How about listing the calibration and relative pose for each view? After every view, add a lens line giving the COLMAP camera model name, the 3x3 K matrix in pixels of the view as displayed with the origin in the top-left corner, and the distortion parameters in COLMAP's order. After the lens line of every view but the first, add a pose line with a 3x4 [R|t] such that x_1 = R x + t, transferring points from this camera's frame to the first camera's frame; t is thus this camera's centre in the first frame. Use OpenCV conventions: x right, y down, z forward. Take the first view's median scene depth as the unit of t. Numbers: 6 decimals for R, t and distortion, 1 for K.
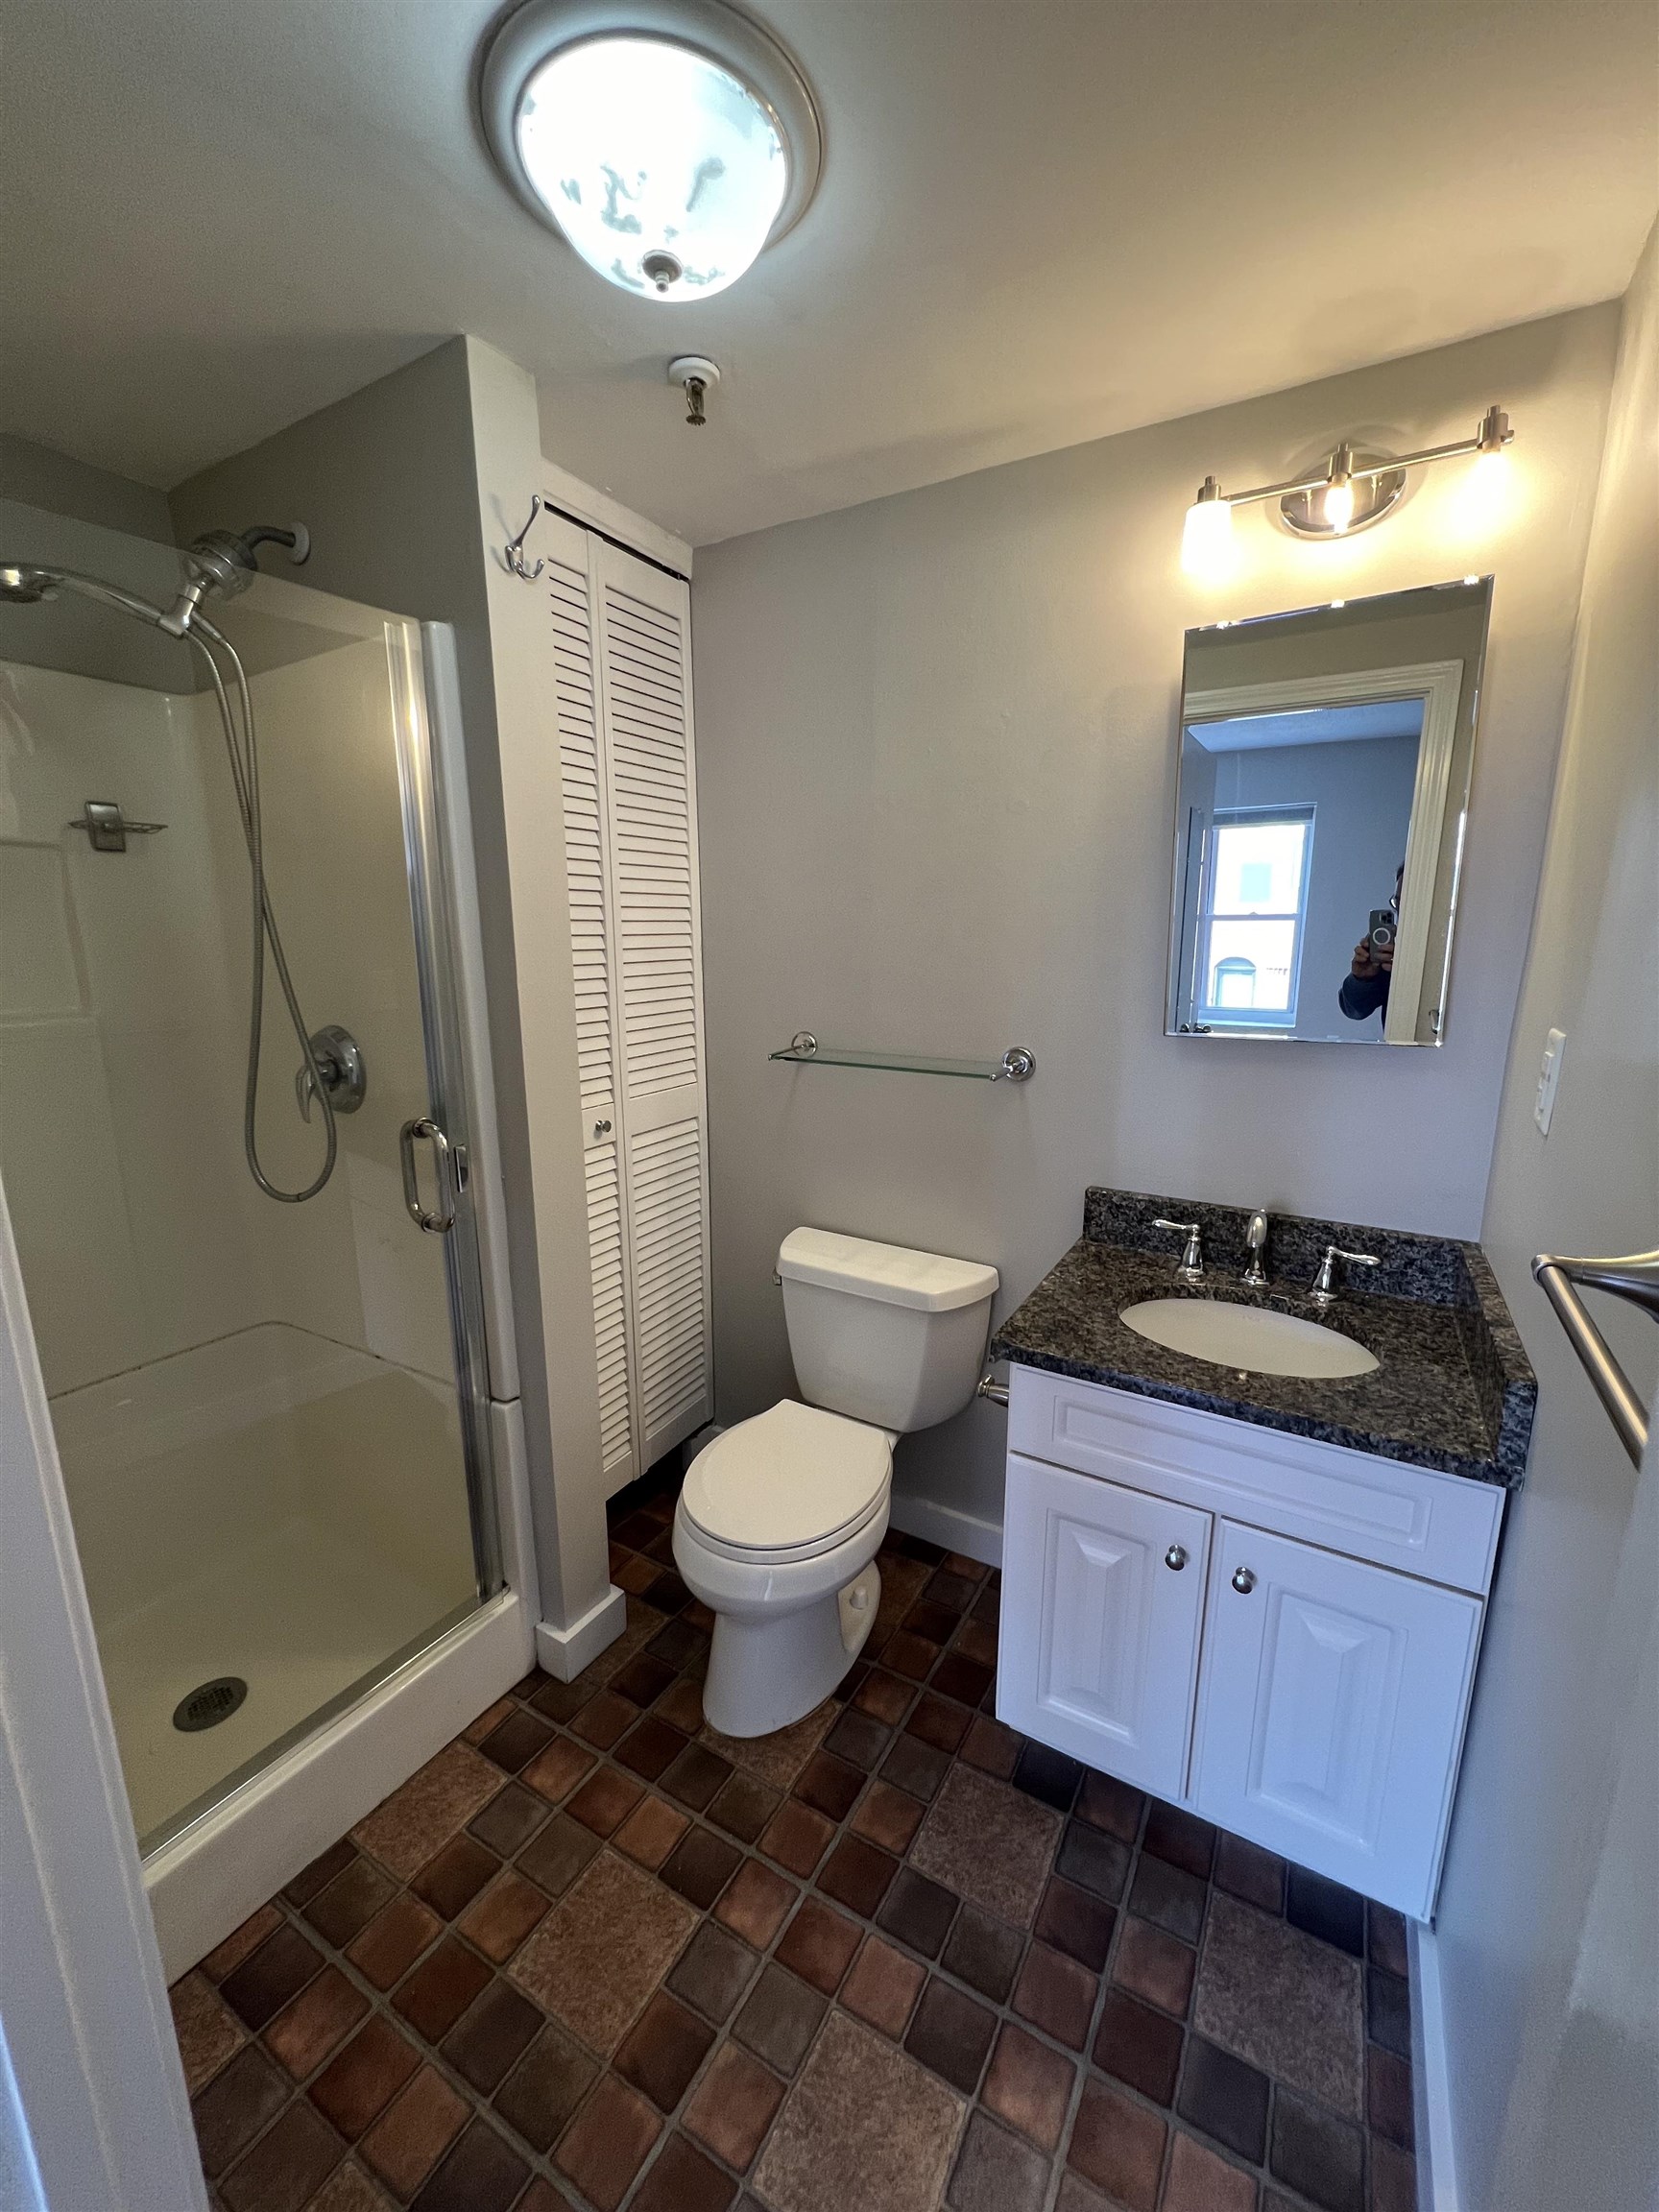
lens RADIAL K [[883.3, 0, 831.7], [0, 883.3, 1108.0], [0, 0, 1]] dist [-0.001774, 0.000593]
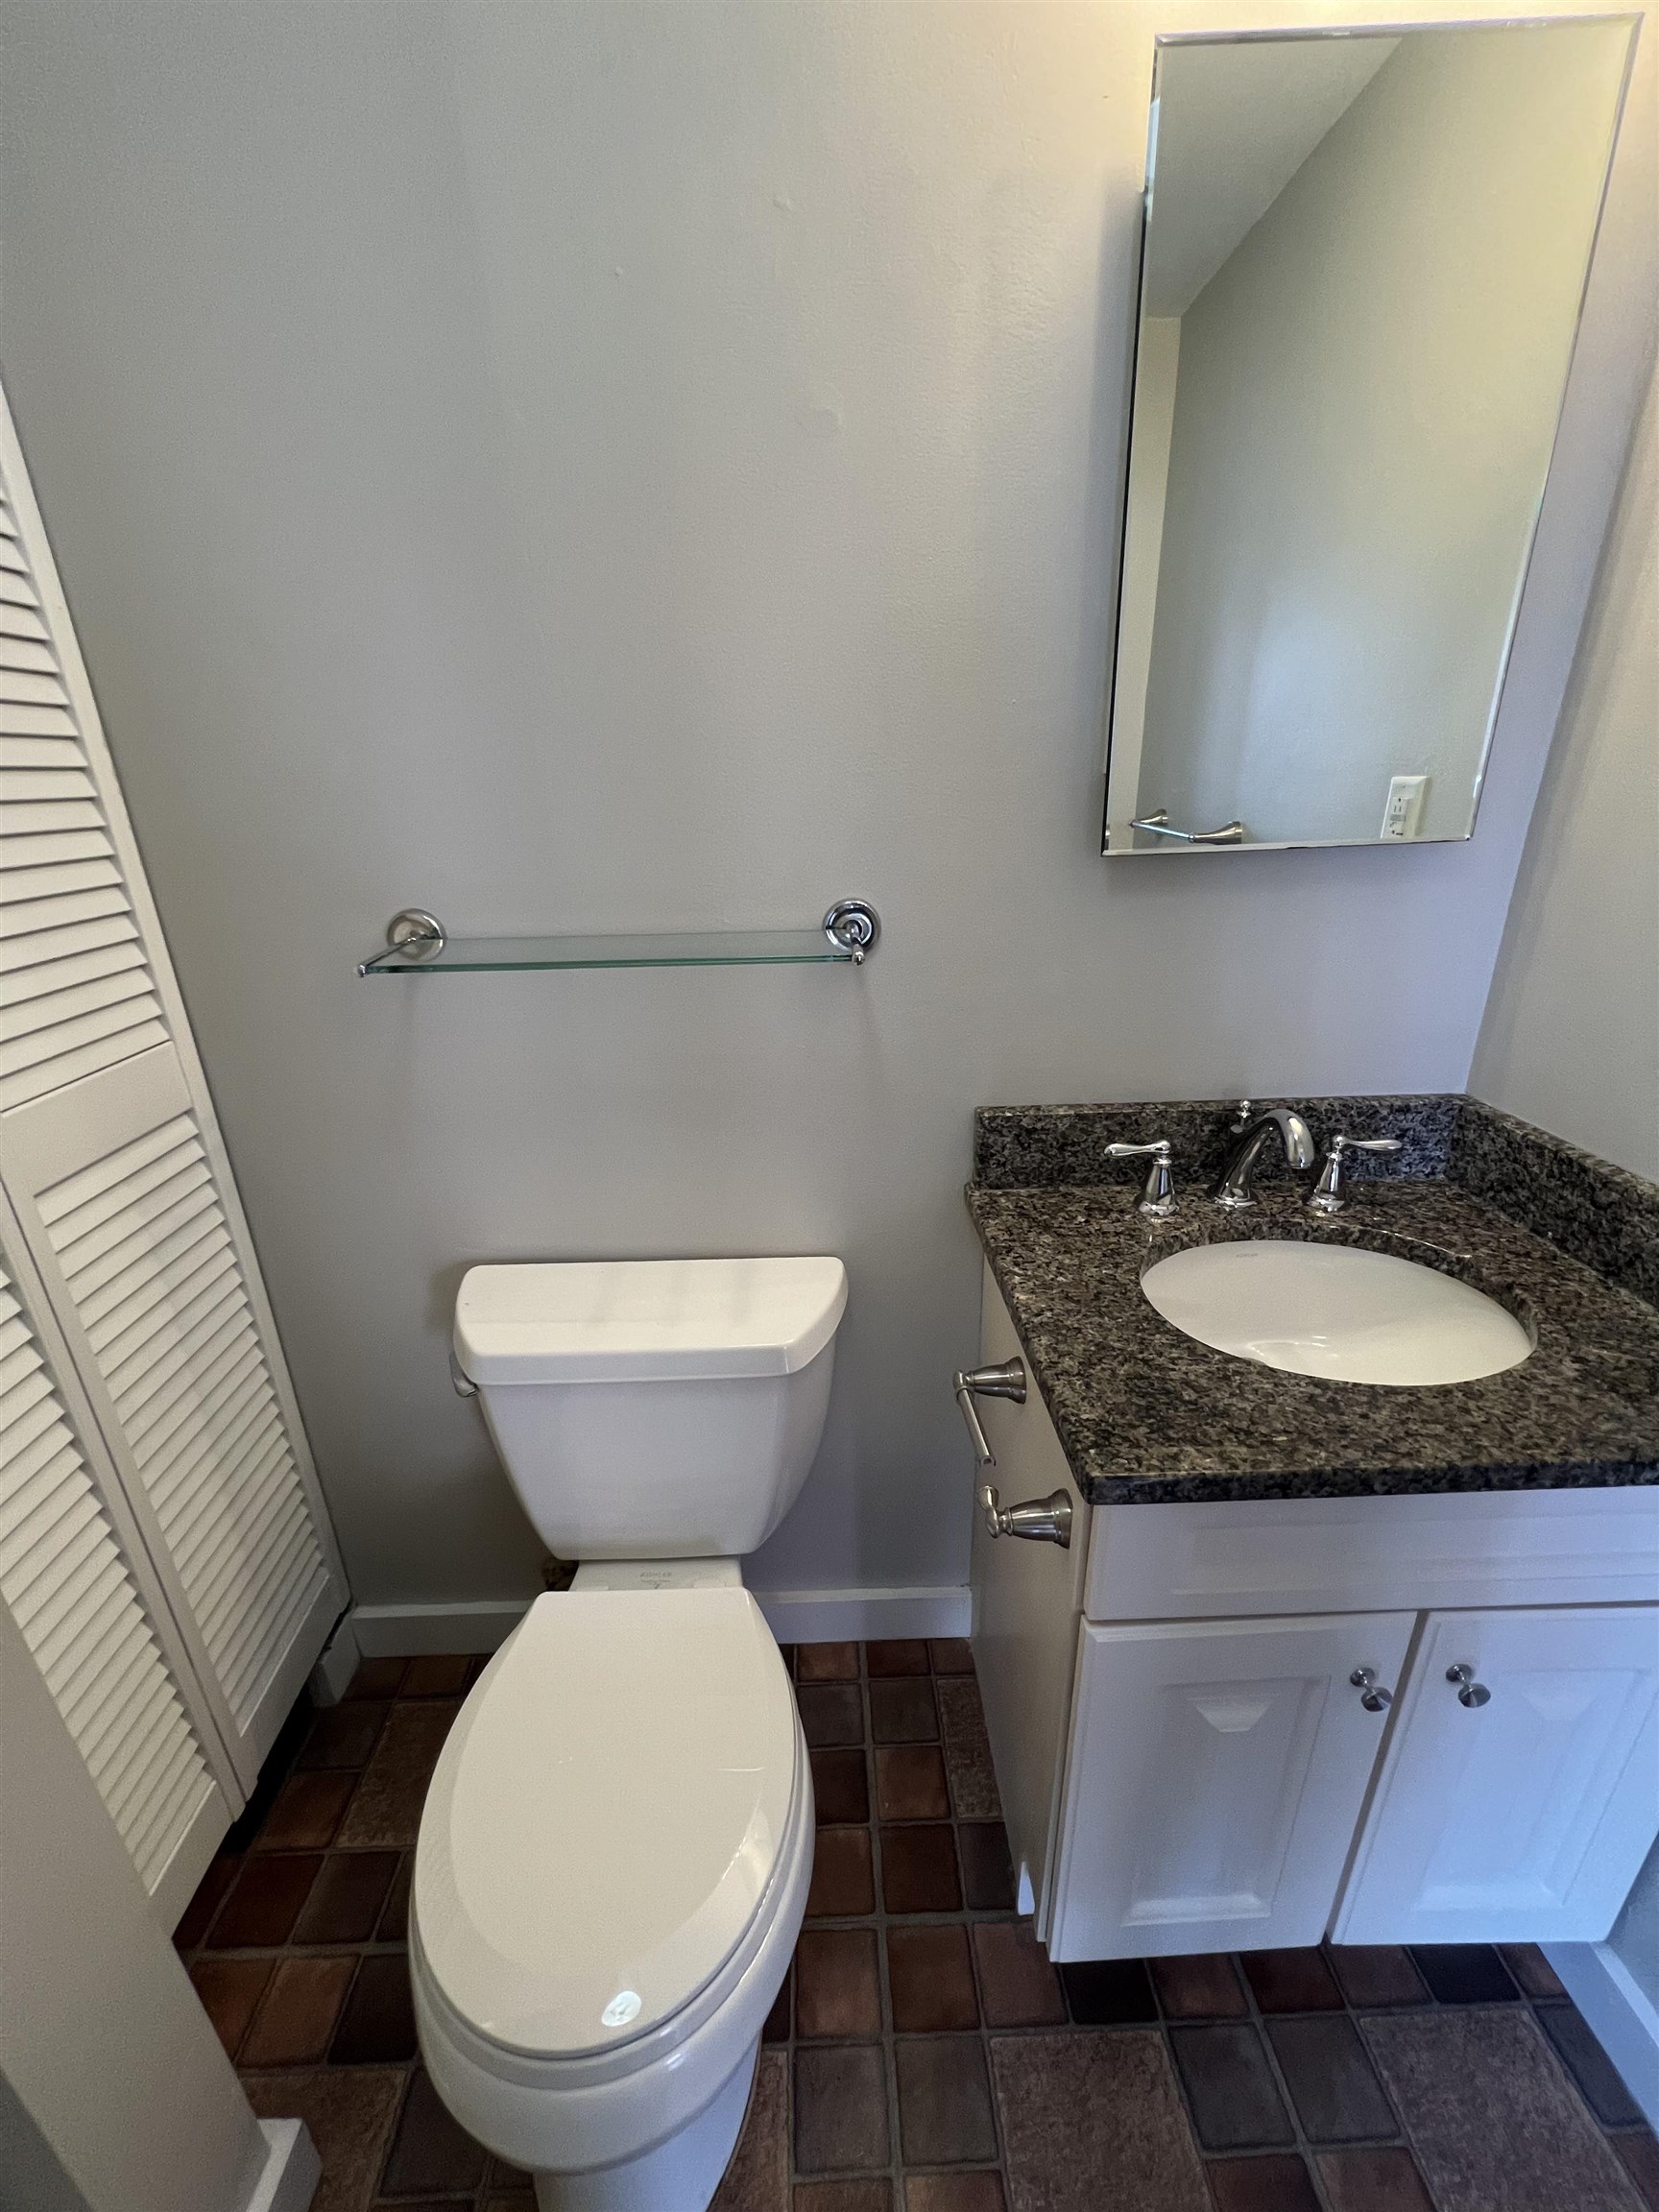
lens RADIAL K [[883.3, 0, 831.7], [0, 883.3, 1108.0], [0, 0, 1]] dist [-0.001774, 0.000593]
pose [[0.845920, -0.206136, 0.491861, -0.127836], [0.128870, 0.973958, 0.186545, -0.050444], [-0.517506, -0.094416, 0.850455, 0.556551]]
